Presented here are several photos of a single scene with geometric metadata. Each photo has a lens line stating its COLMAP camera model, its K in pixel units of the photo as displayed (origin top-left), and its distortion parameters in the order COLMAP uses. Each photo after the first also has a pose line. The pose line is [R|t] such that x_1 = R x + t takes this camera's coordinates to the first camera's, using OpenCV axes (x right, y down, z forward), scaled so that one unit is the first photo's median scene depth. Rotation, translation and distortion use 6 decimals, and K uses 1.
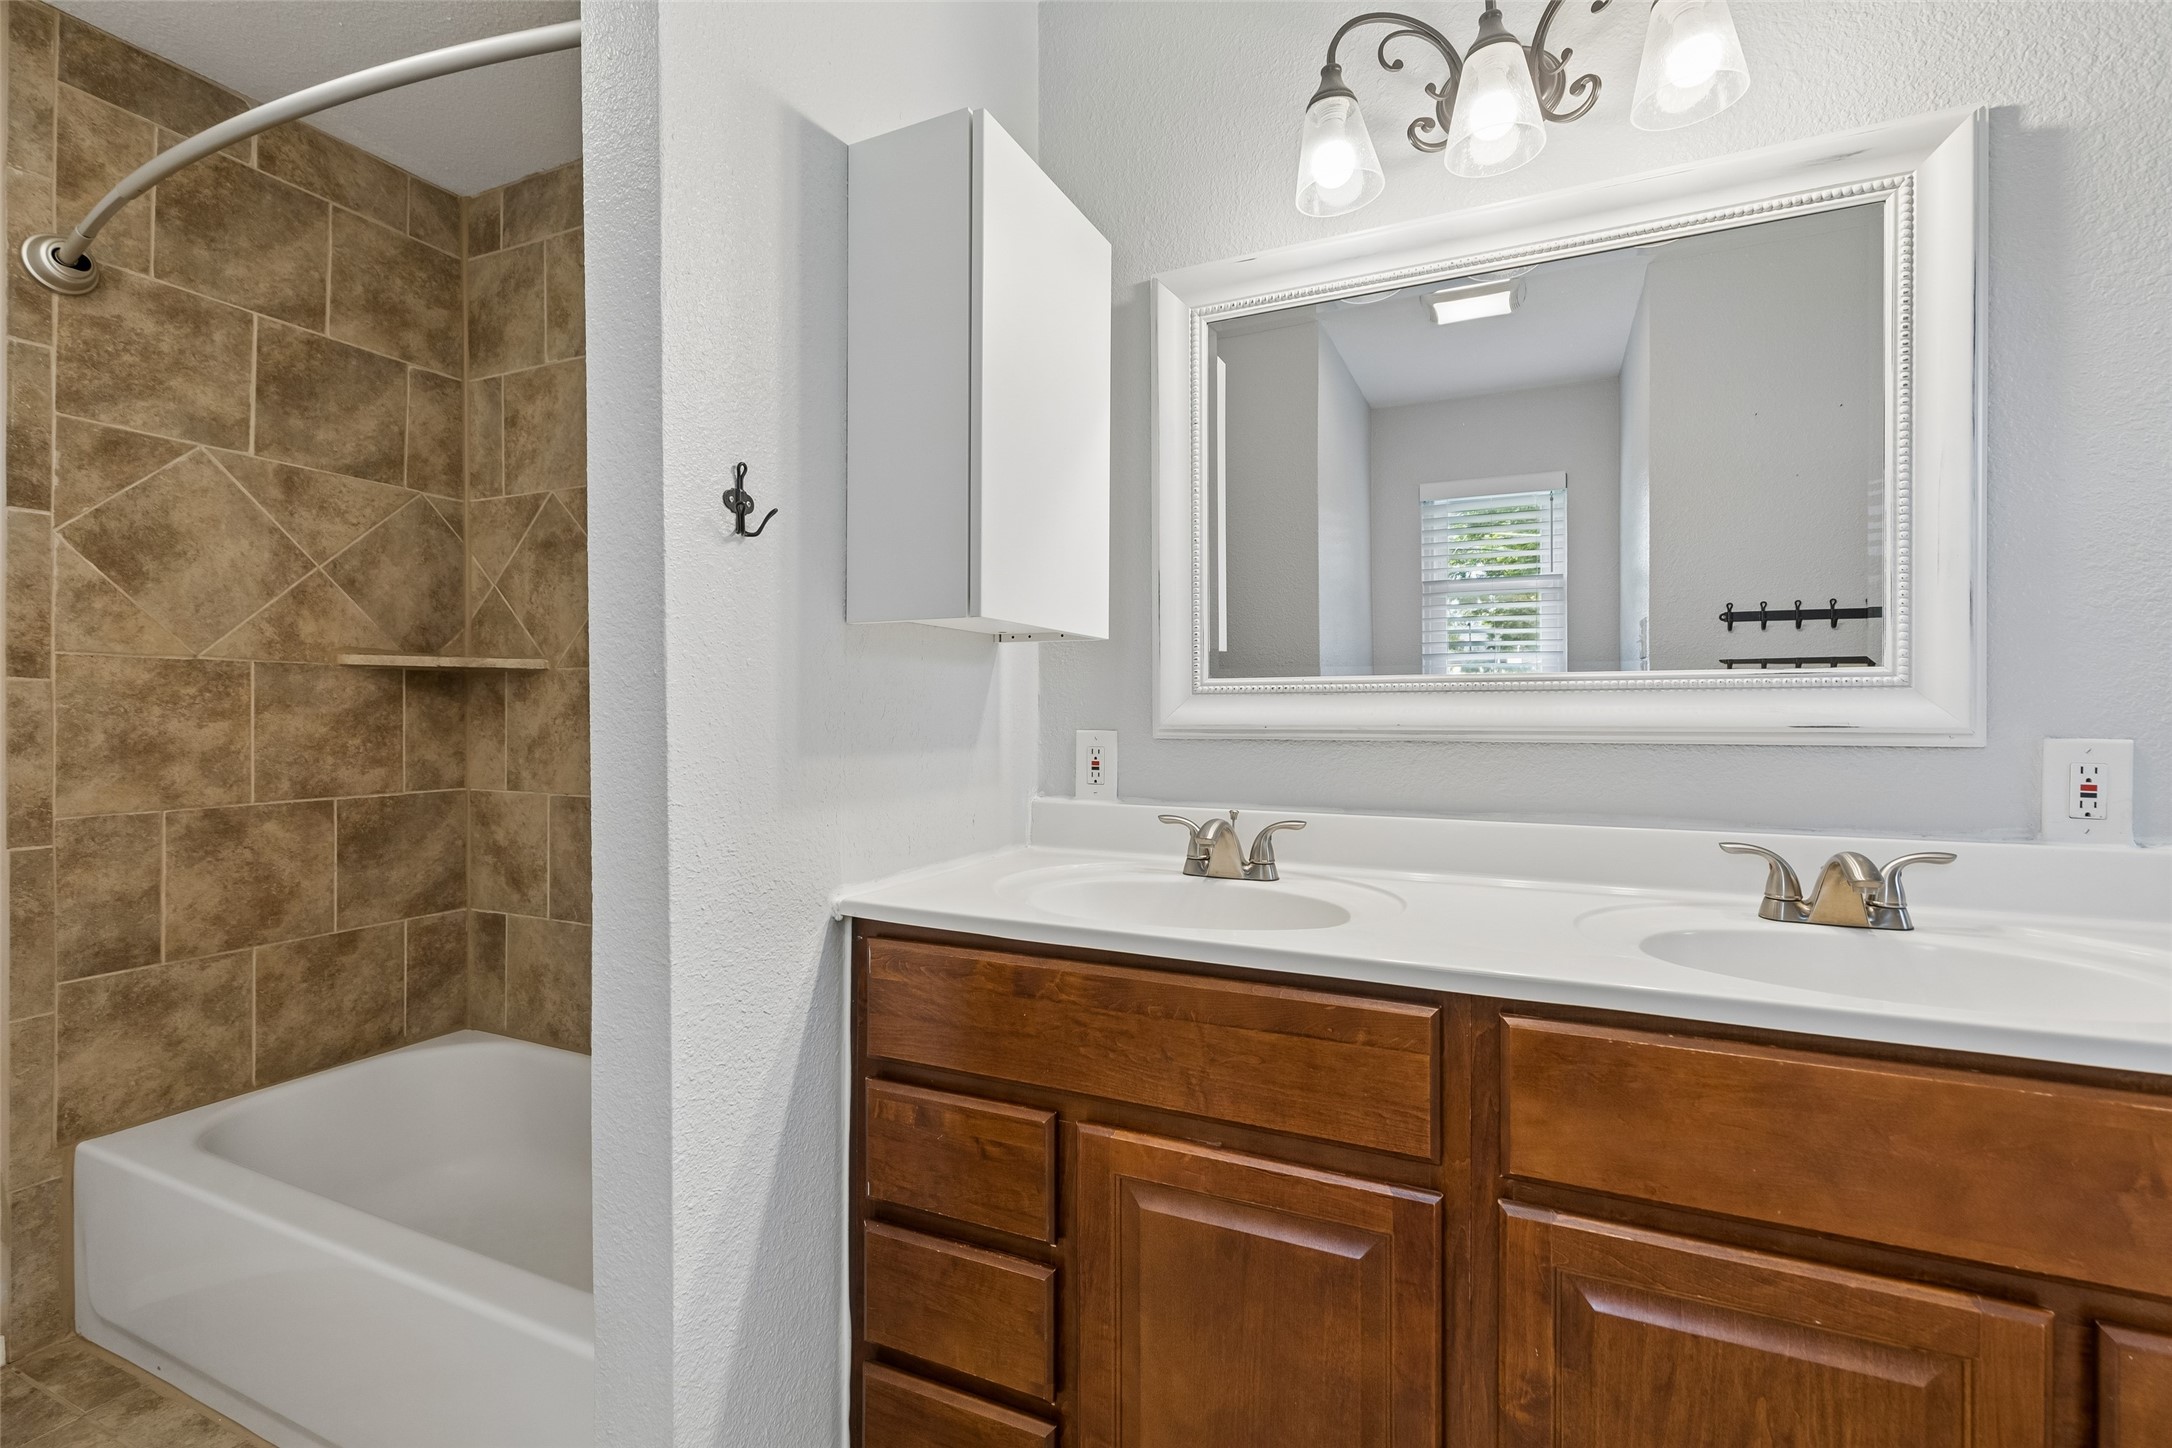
lens RADIAL K [[984.0, 0, 1080.0], [0, 984.0, 712.8], [0, 0, 1]] dist [0.007502, 0.000595]
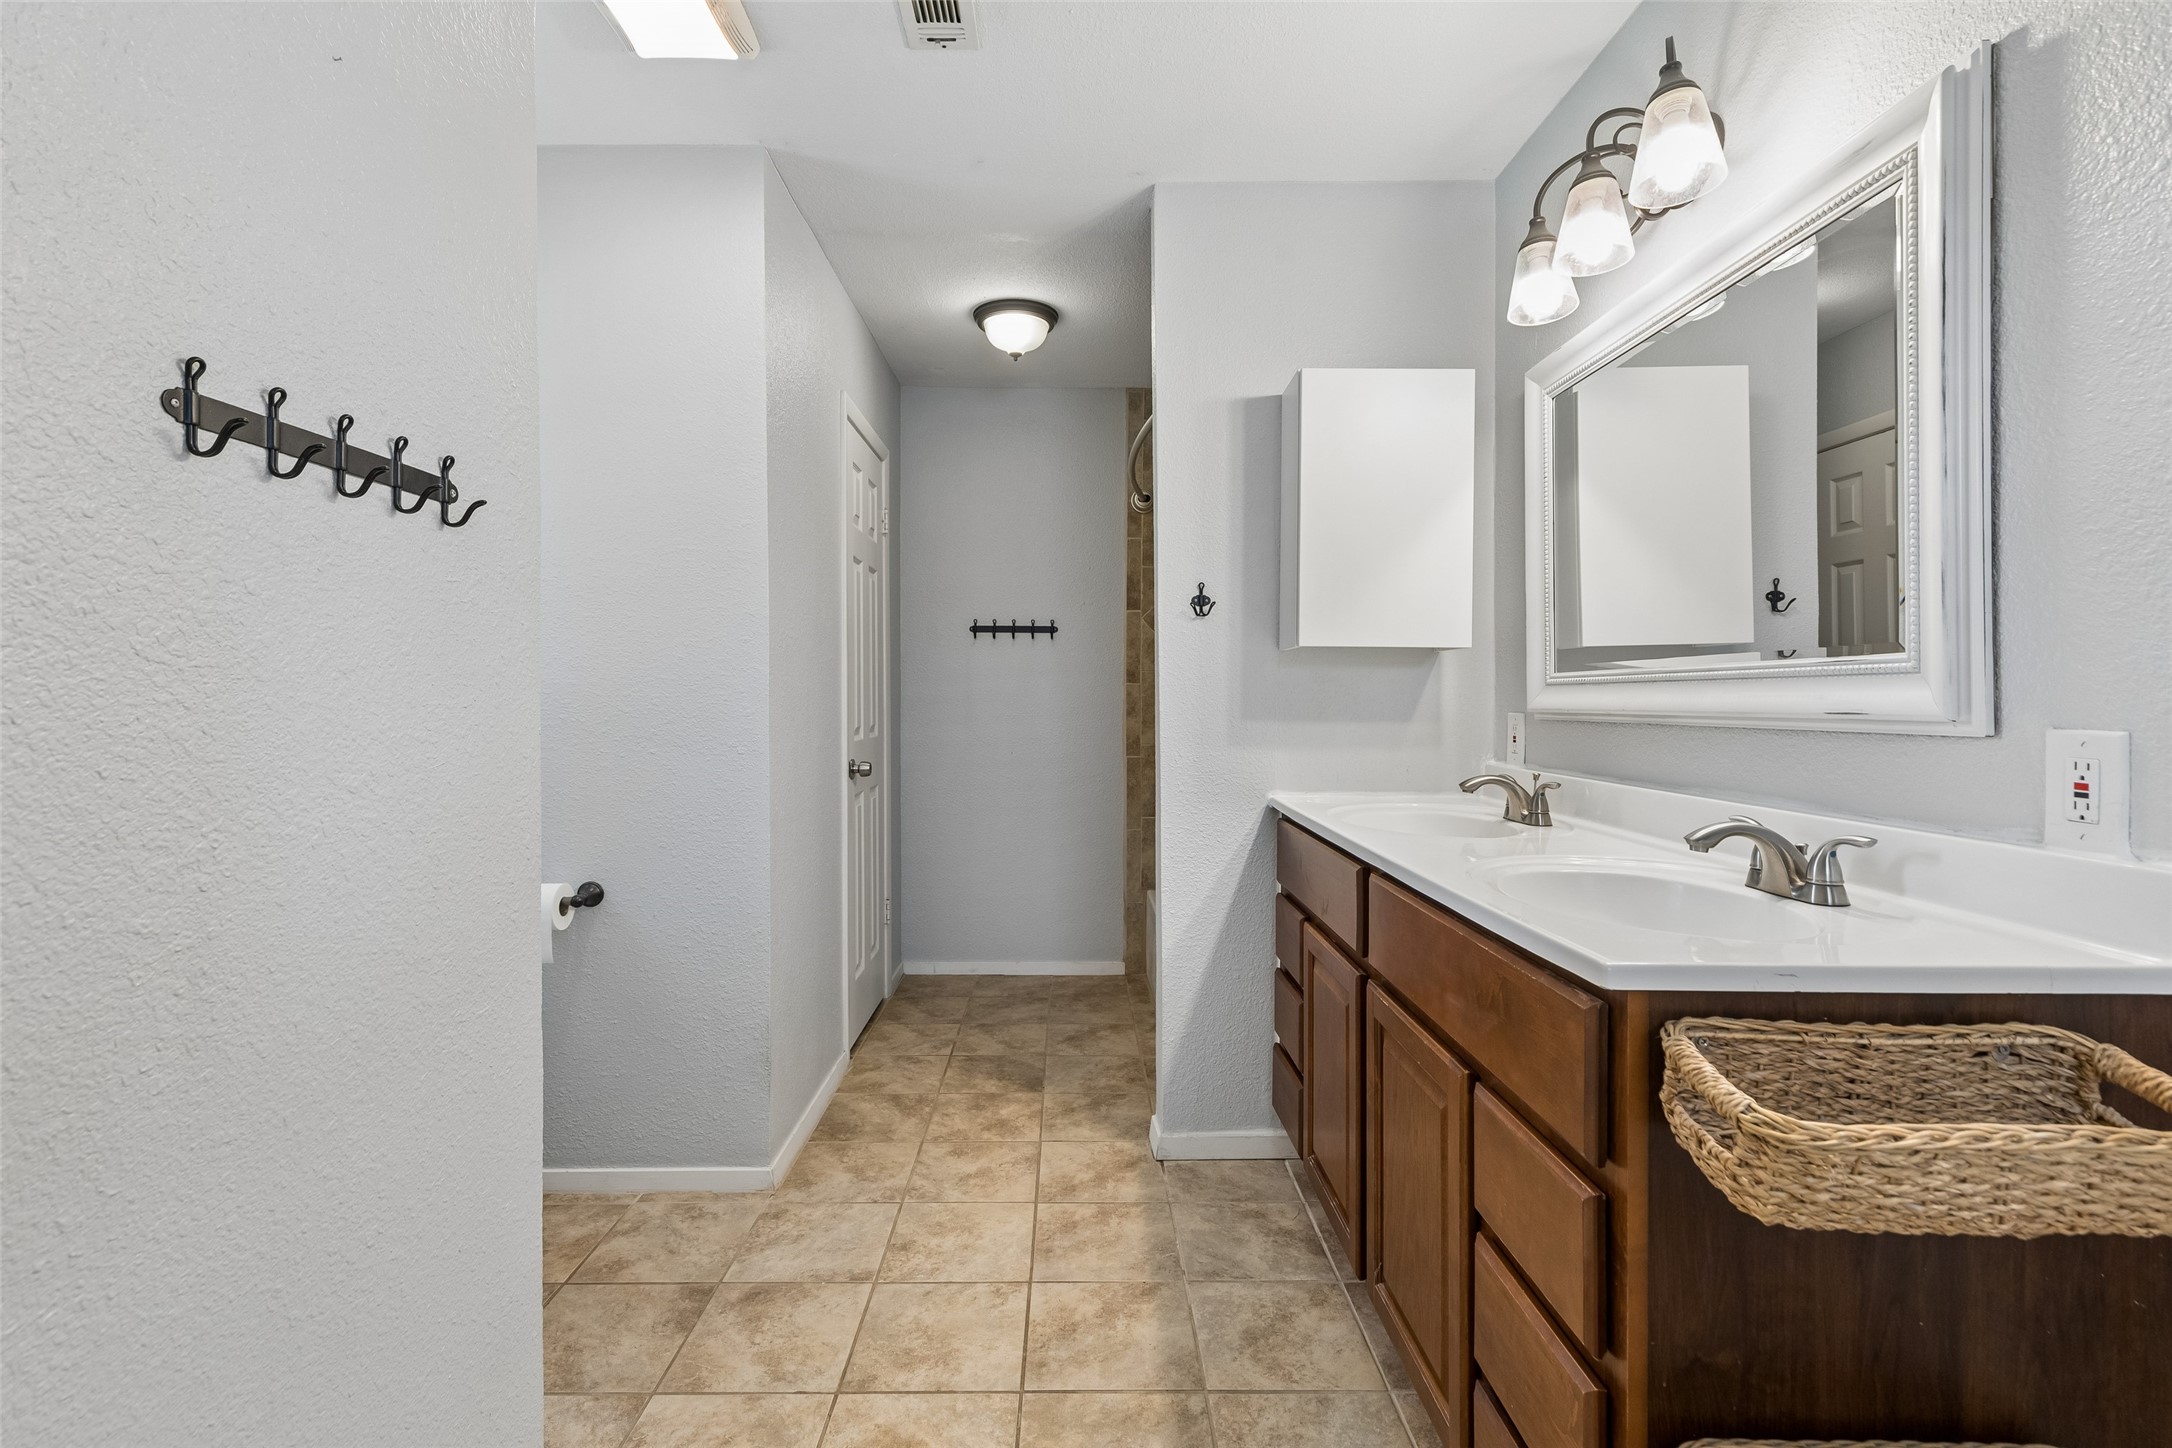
lens RADIAL K [[984.0, 0, 1085.8], [0, 984.0, 705.8], [0, 0, 1]] dist [0.007502, 0.000595]
pose [[0.437799, 0.007967, -0.899037, 1.392061], [-0.002412, 0.999968, 0.007687, 0.000452], [0.899069, -0.001197, 0.437804, -0.160614]]
